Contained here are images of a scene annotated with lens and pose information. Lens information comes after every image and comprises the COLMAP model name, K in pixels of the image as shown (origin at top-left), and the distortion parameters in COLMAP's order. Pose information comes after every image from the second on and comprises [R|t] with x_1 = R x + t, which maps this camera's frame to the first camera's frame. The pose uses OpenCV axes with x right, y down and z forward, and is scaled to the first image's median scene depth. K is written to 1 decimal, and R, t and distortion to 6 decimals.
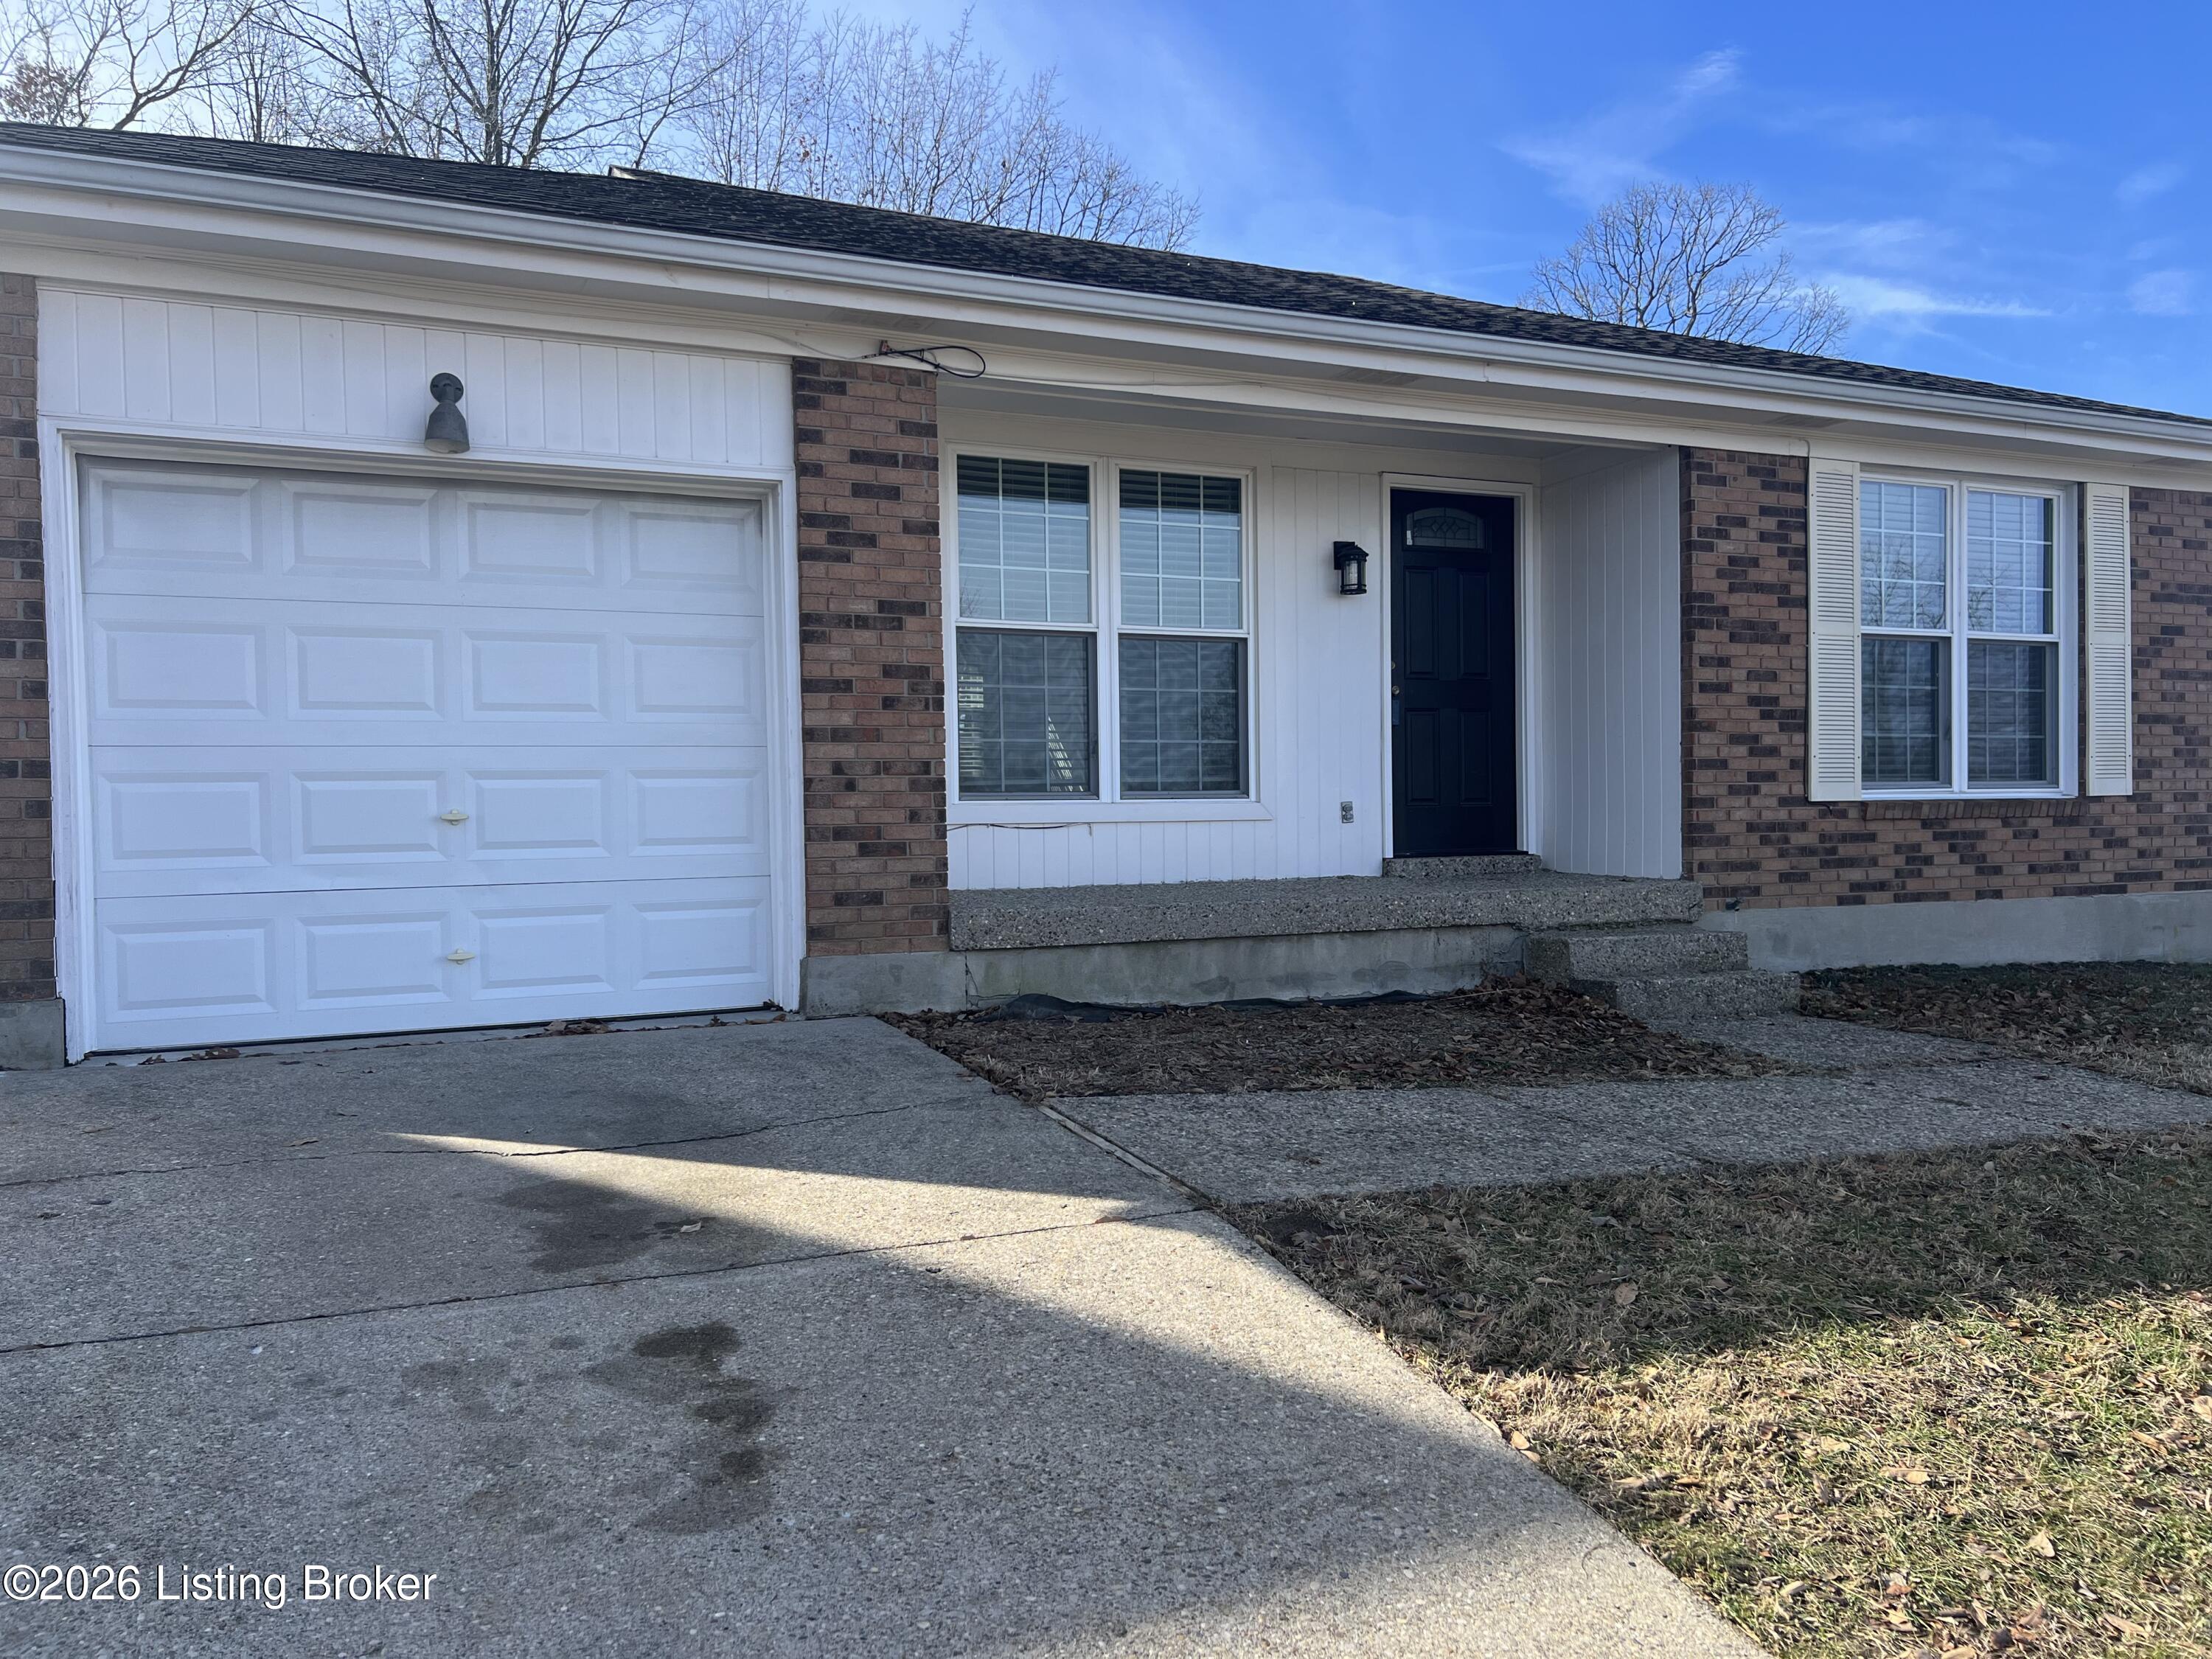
lens RADIAL K [[1678.4, 0, 1094.4], [0, 1678.4, 835.6], [0, 0, 1]] dist [0.046183, -0.035350]
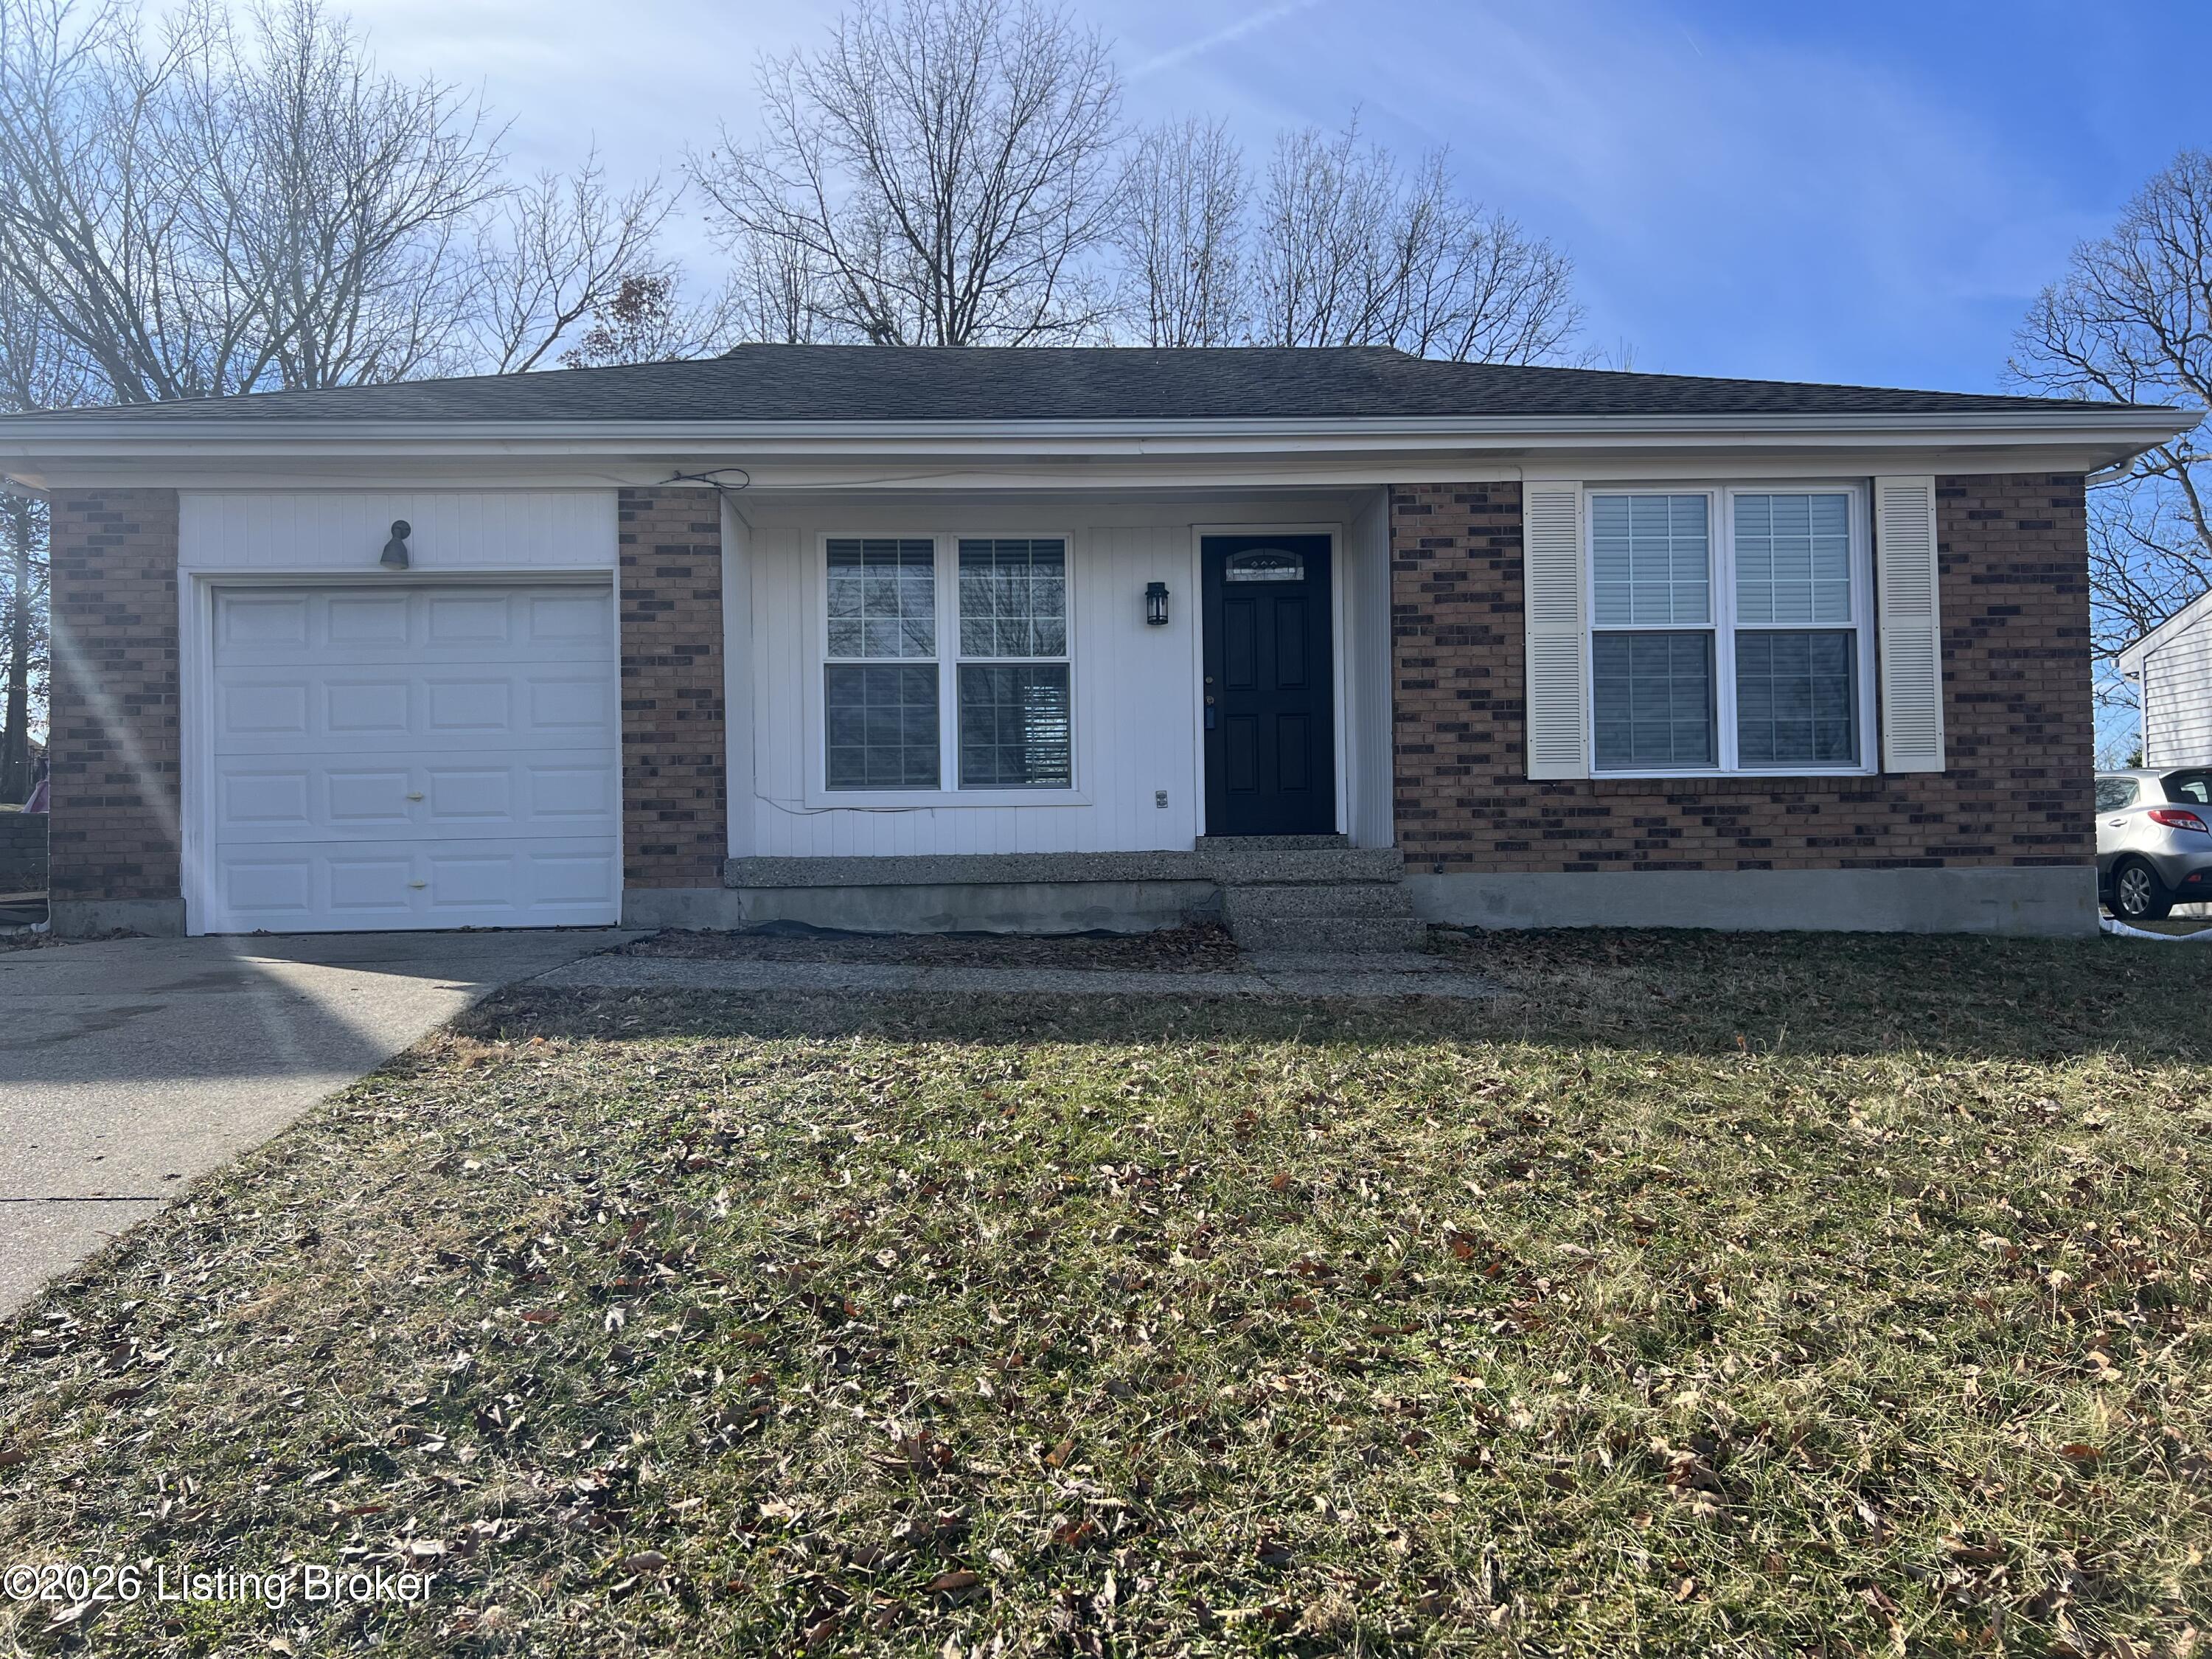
lens RADIAL K [[1678.4, 0, 1110.5], [0, 1678.4, 840.3], [0, 0, 1]] dist [0.046183, -0.035350]
pose [[0.926151, -0.012650, -0.376940, 0.606267], [-0.001515, 0.999305, -0.037259, 0.065152], [0.377150, 0.035078, 0.925488, -0.163173]]
